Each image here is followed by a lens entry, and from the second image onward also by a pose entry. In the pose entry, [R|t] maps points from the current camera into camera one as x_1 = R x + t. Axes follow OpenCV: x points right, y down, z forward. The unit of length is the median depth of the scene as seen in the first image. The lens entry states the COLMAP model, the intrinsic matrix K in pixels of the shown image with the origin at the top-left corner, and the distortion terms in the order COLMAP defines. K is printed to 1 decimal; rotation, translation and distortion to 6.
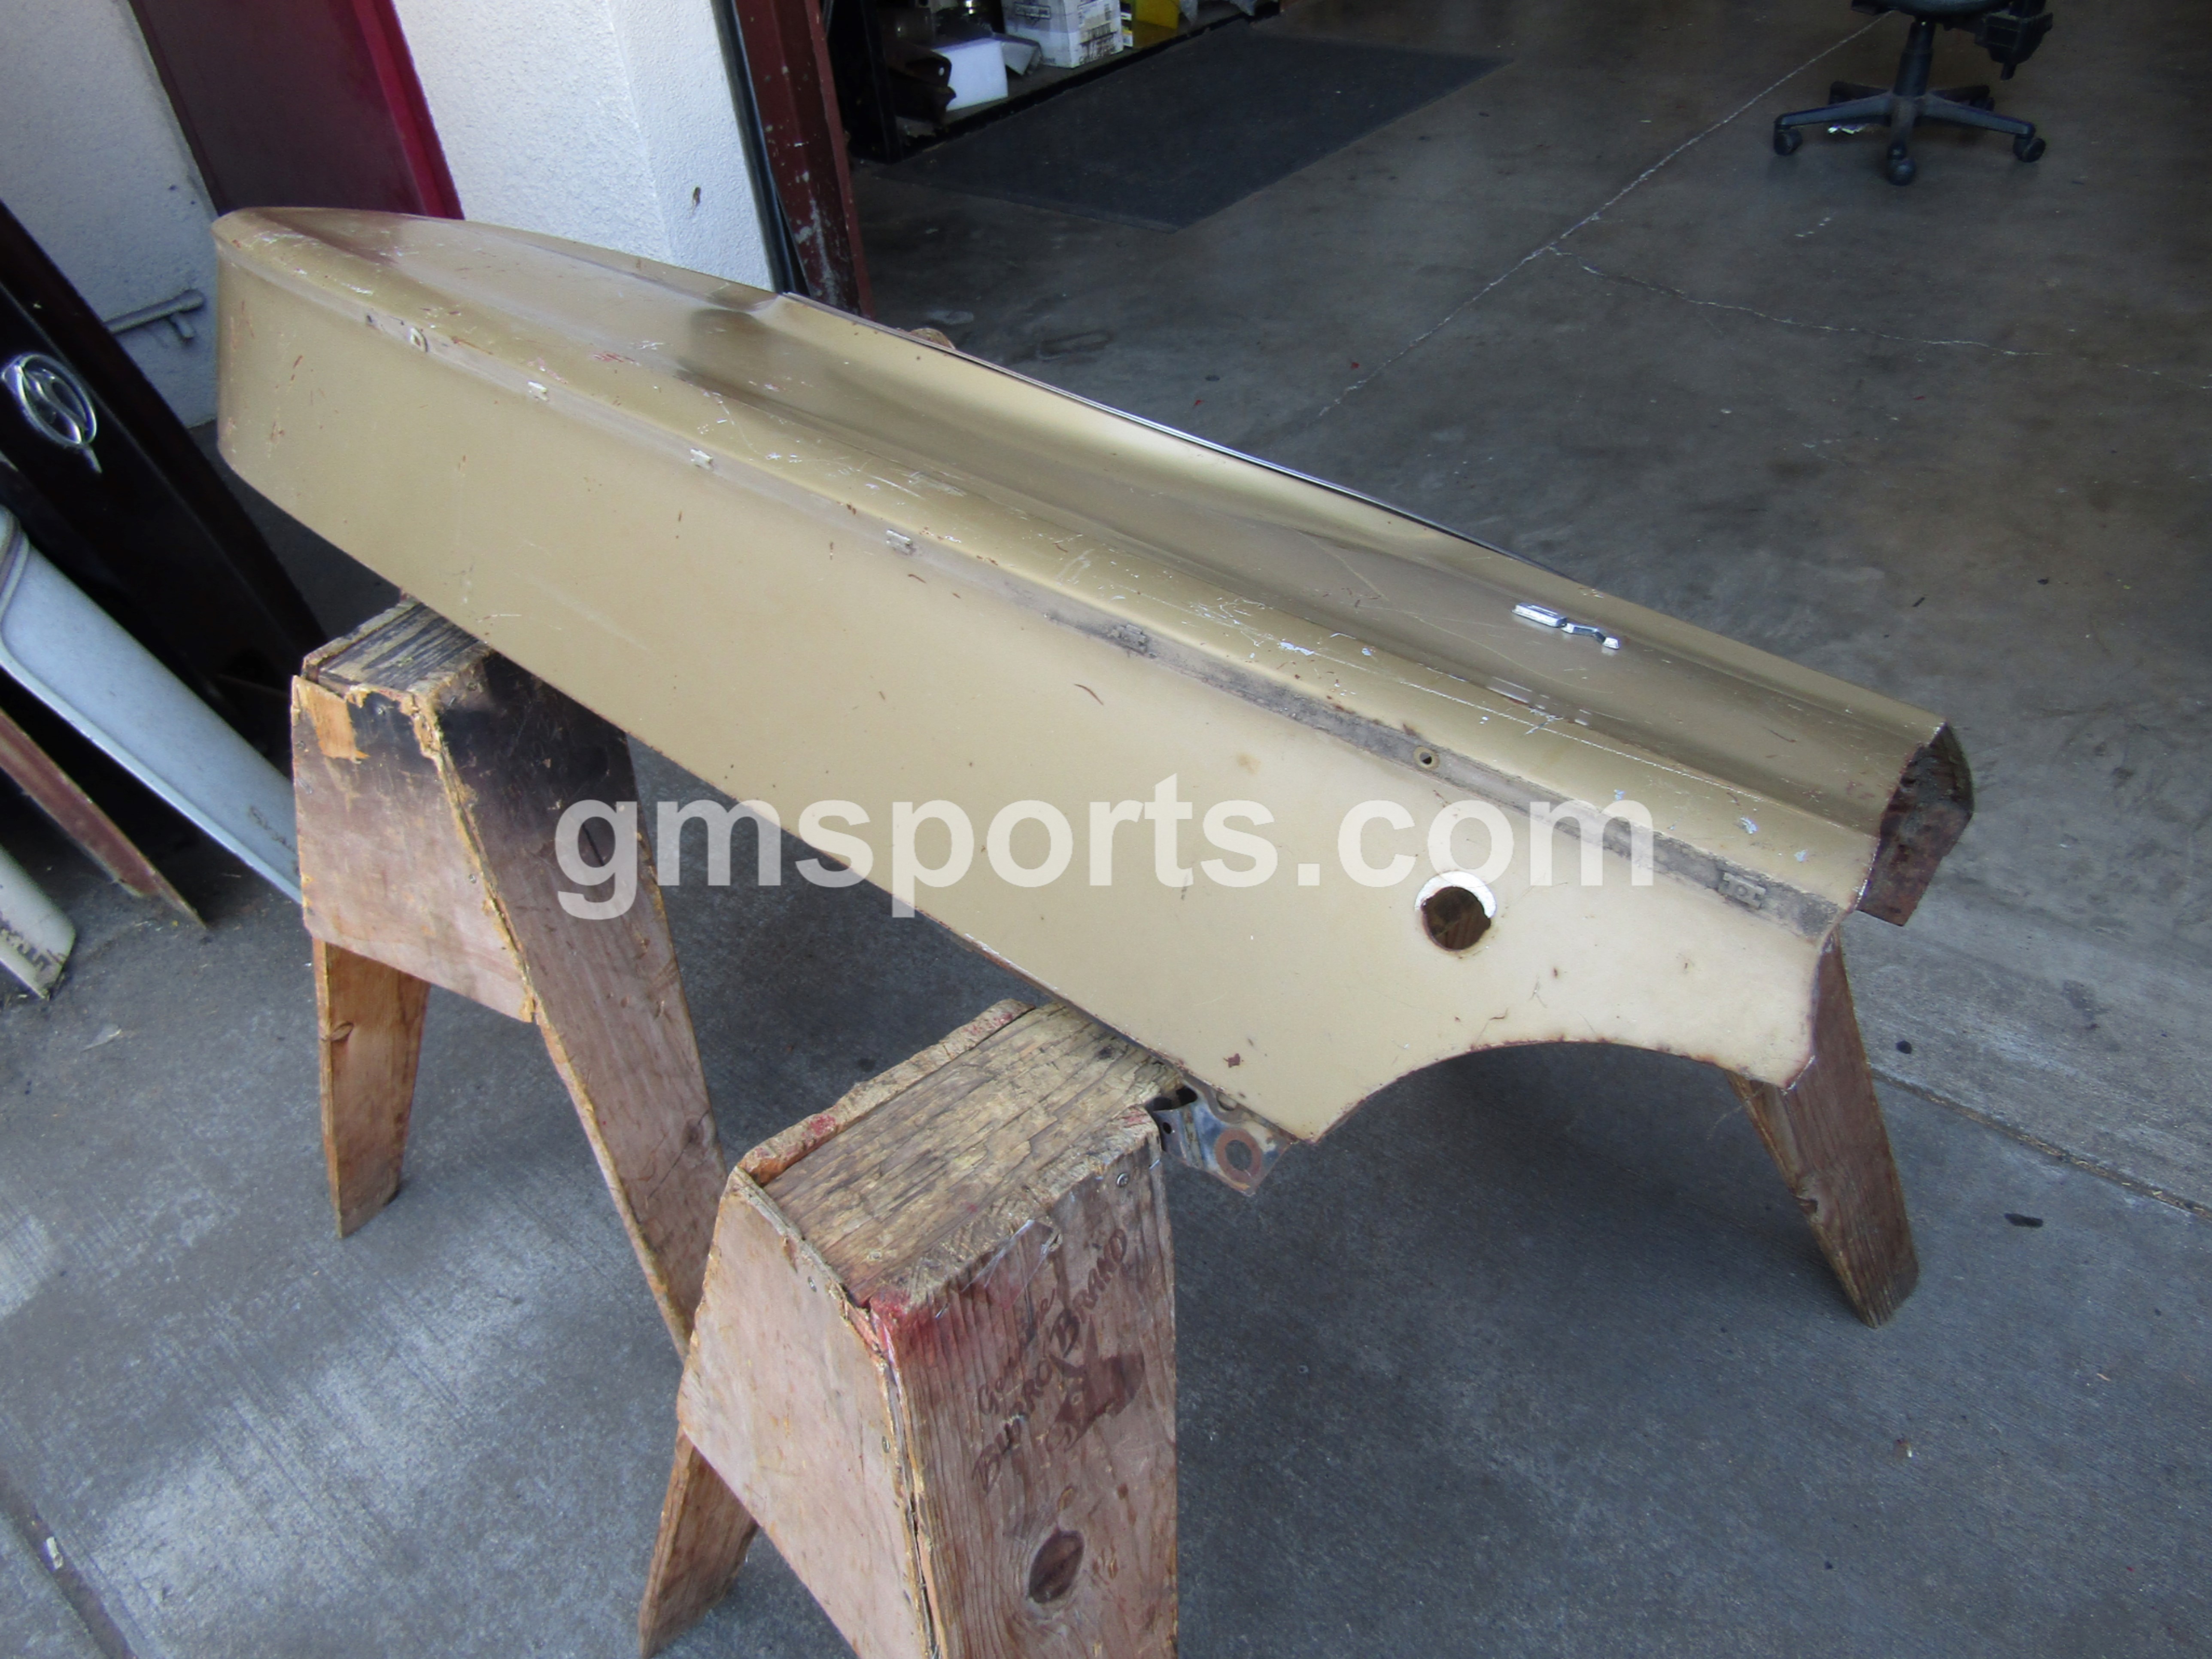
lens RADIAL K [[1566.4, 0, 1093.8], [0, 1566.4, 824.1], [0, 0, 1]] dist [-0.001656, -0.004444]
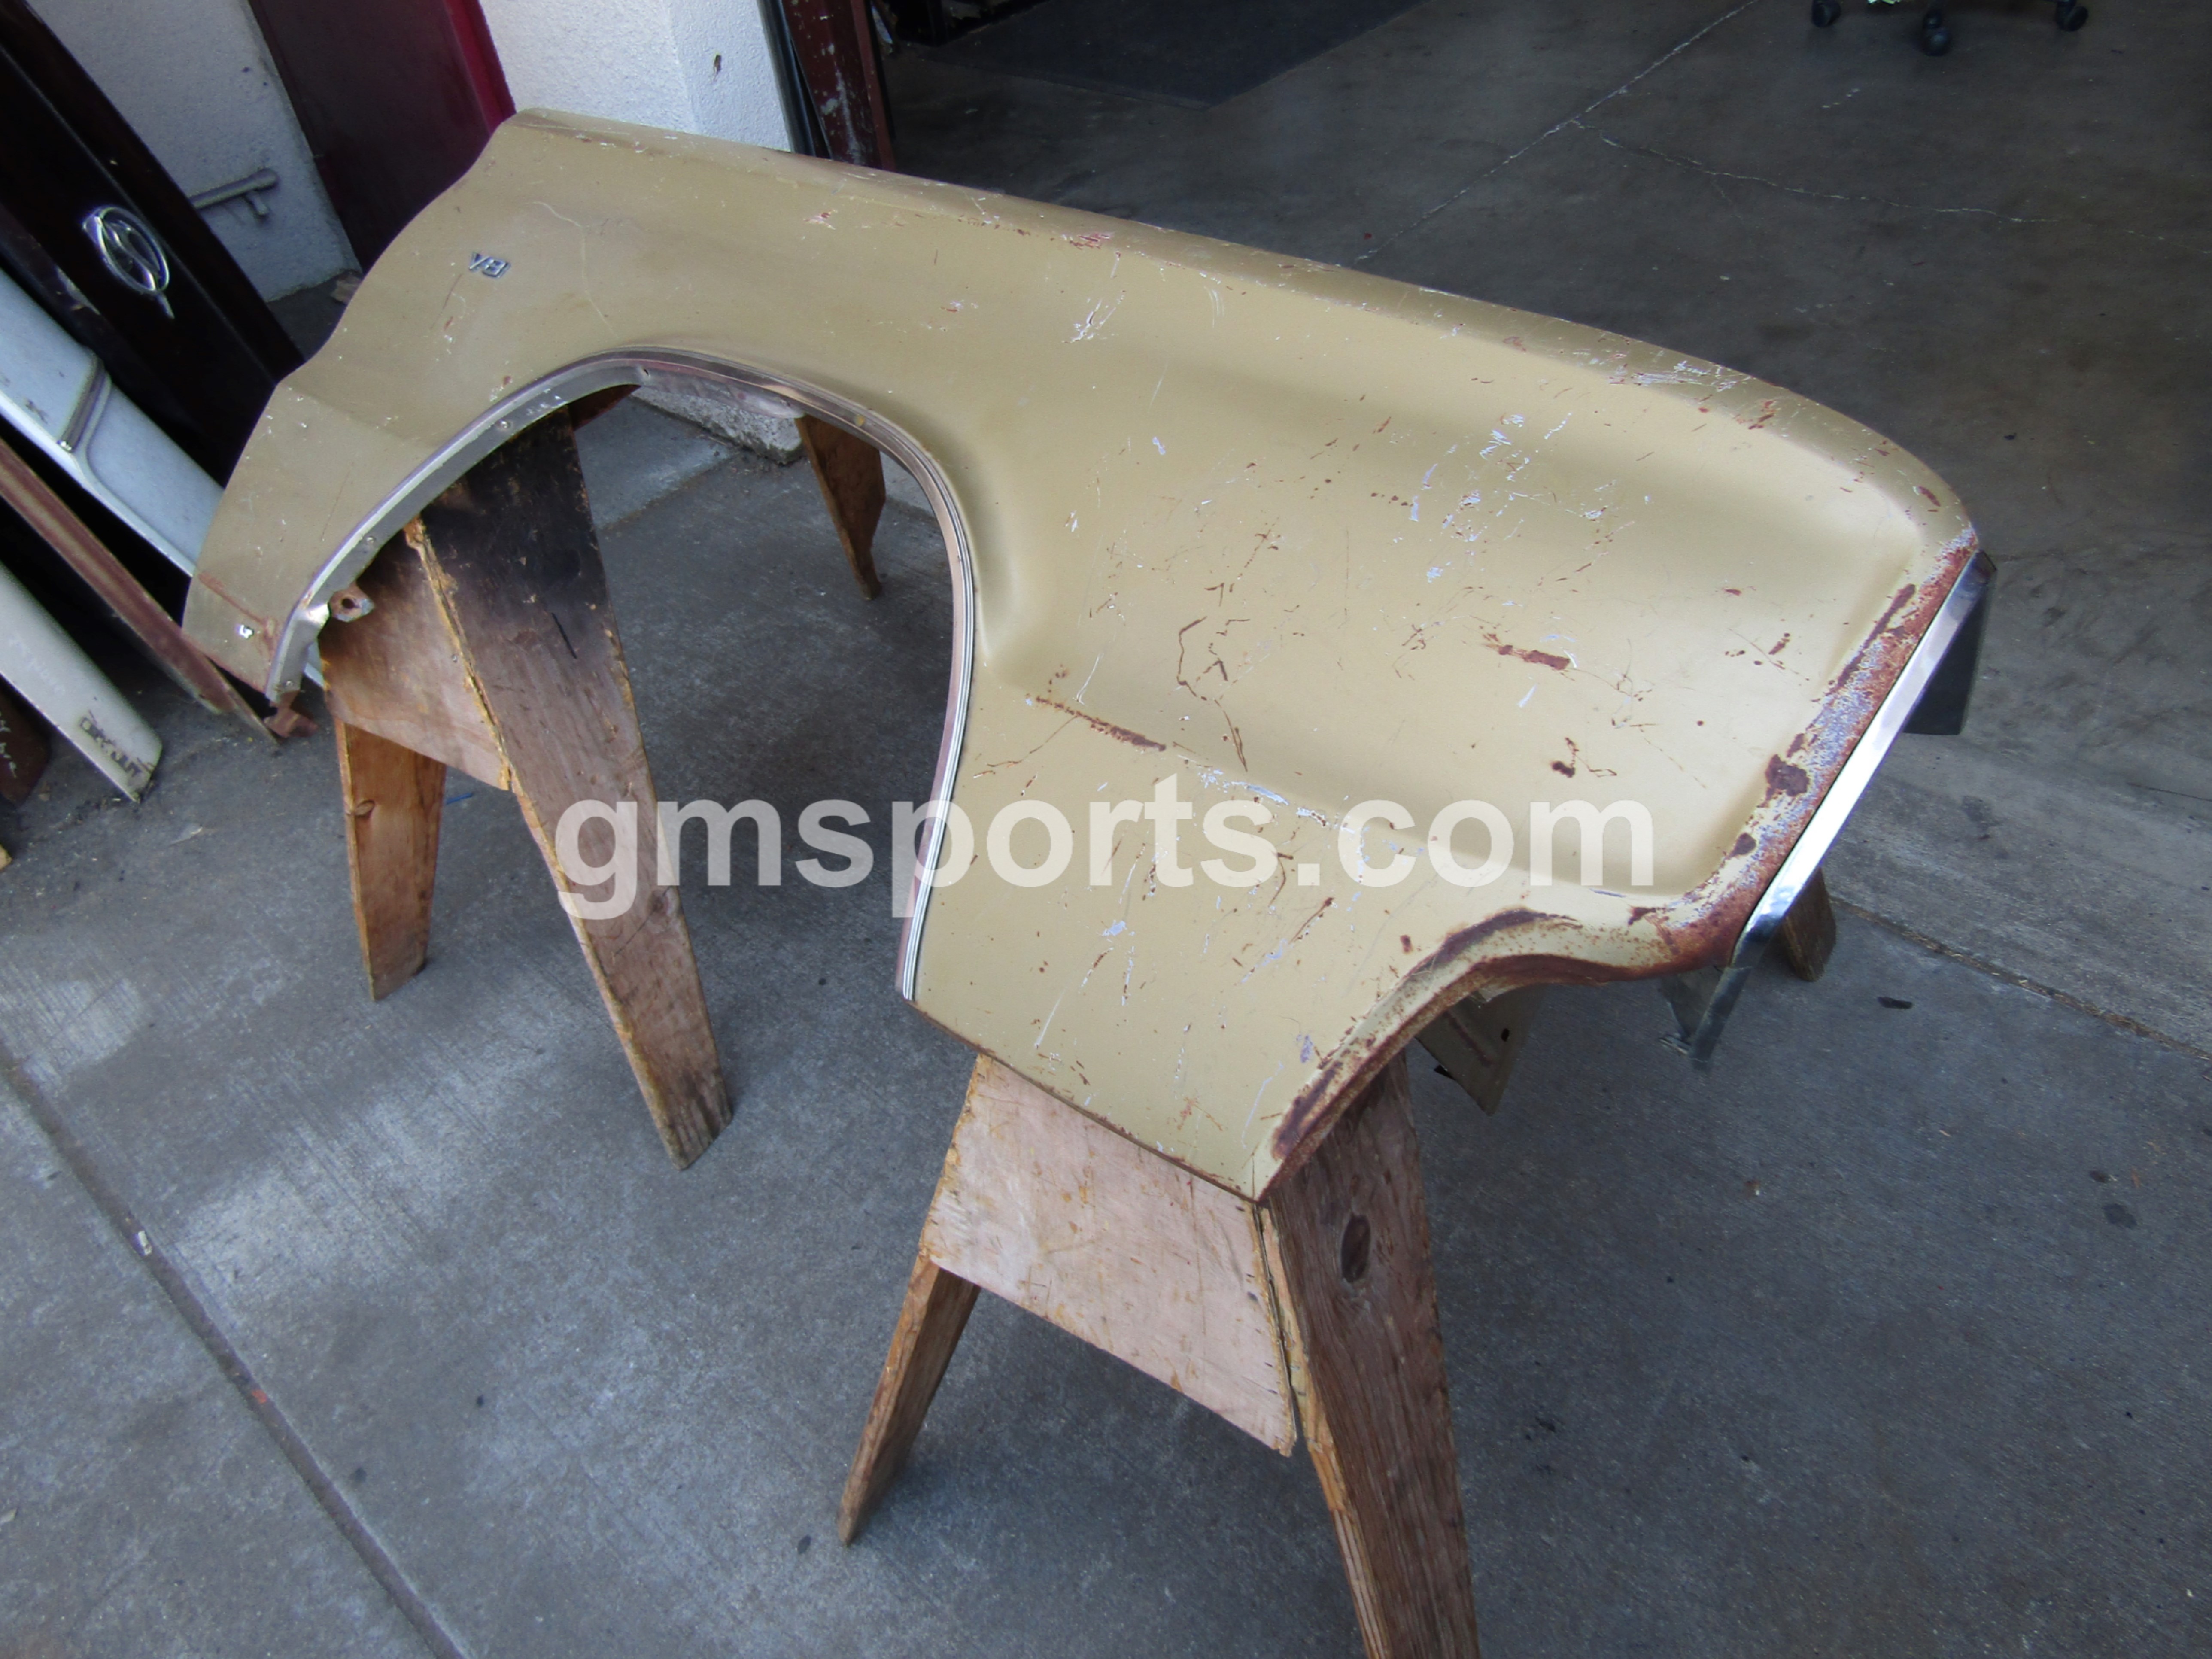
lens RADIAL K [[1566.4, 0, 1100.8], [0, 1566.4, 823.1], [0, 0, 1]] dist [-0.001656, -0.004444]
pose [[0.998751, 0.014776, -0.047736, 0.084350], [-0.012186, 0.998461, 0.054105, 0.069141], [0.048462, -0.053456, 0.997394, -0.097281]]
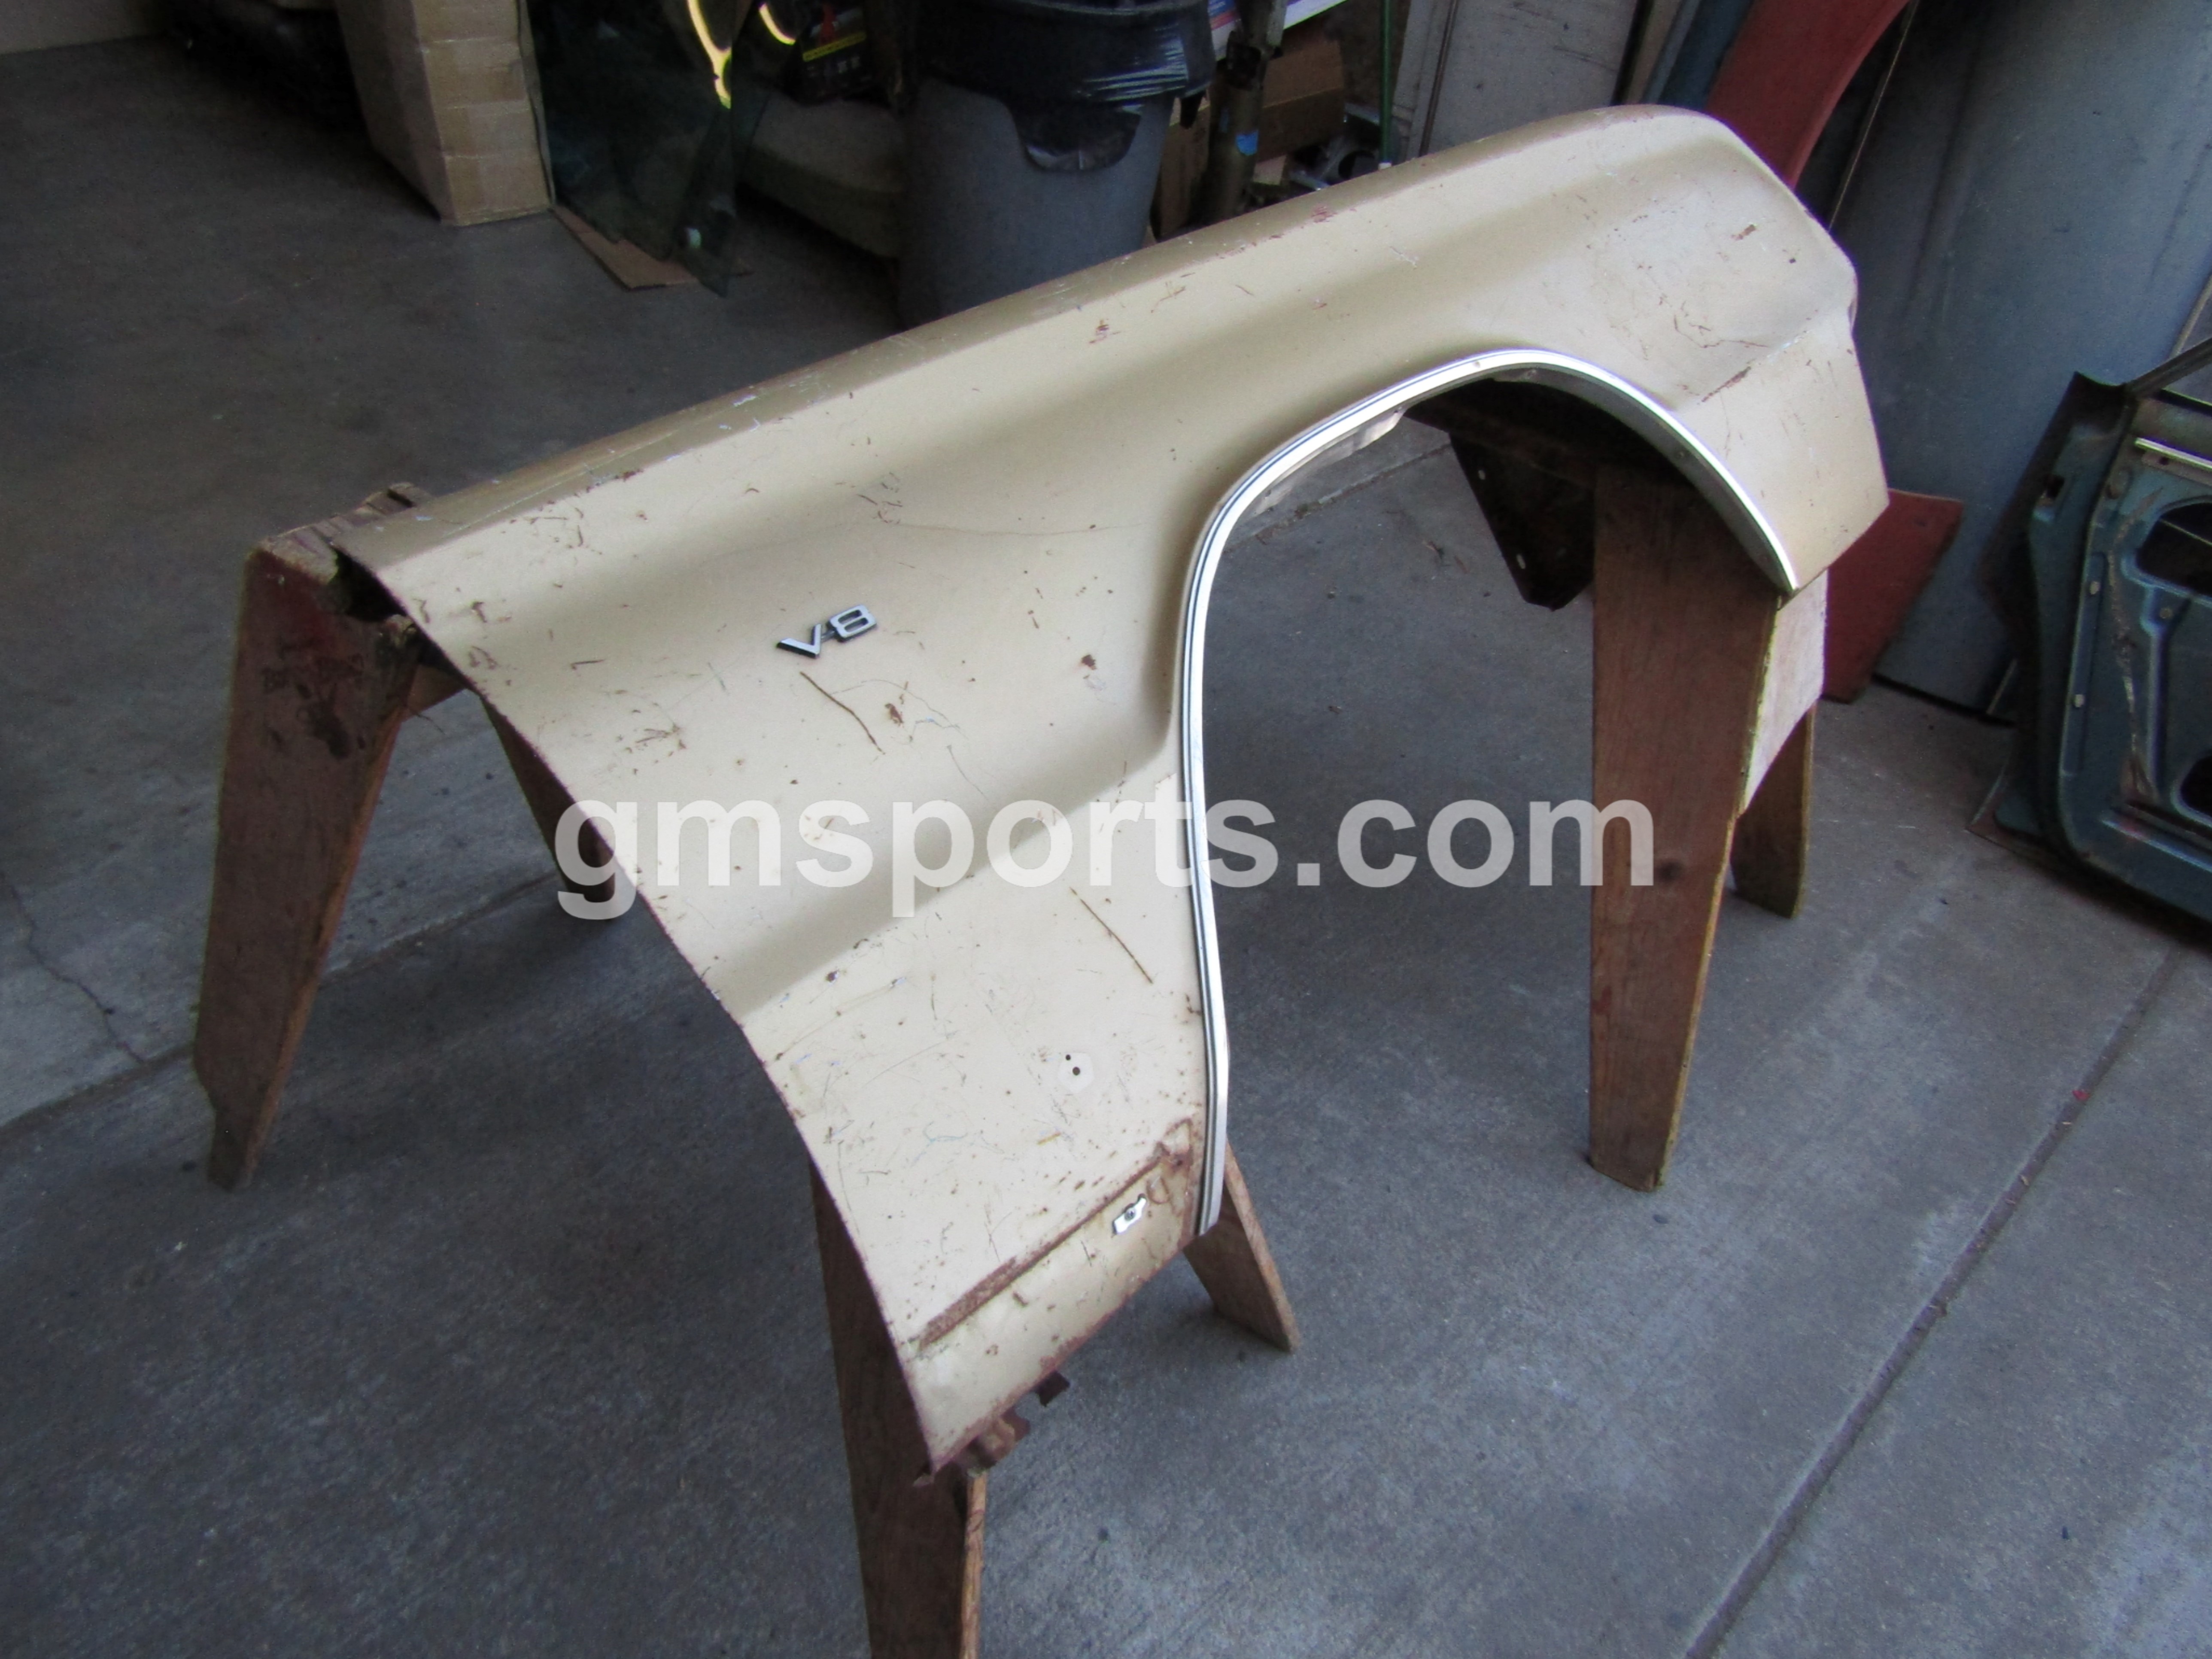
lens RADIAL K [[1566.4, 0, 1097.9], [0, 1566.4, 835.0], [0, 0, 1]] dist [-0.001656, -0.004444]
pose [[0.090863, -0.577500, 0.811318, -0.806405], [0.565882, 0.700322, 0.435117, -0.329769], [-0.819464, 0.419574, 0.390430, 0.476649]]
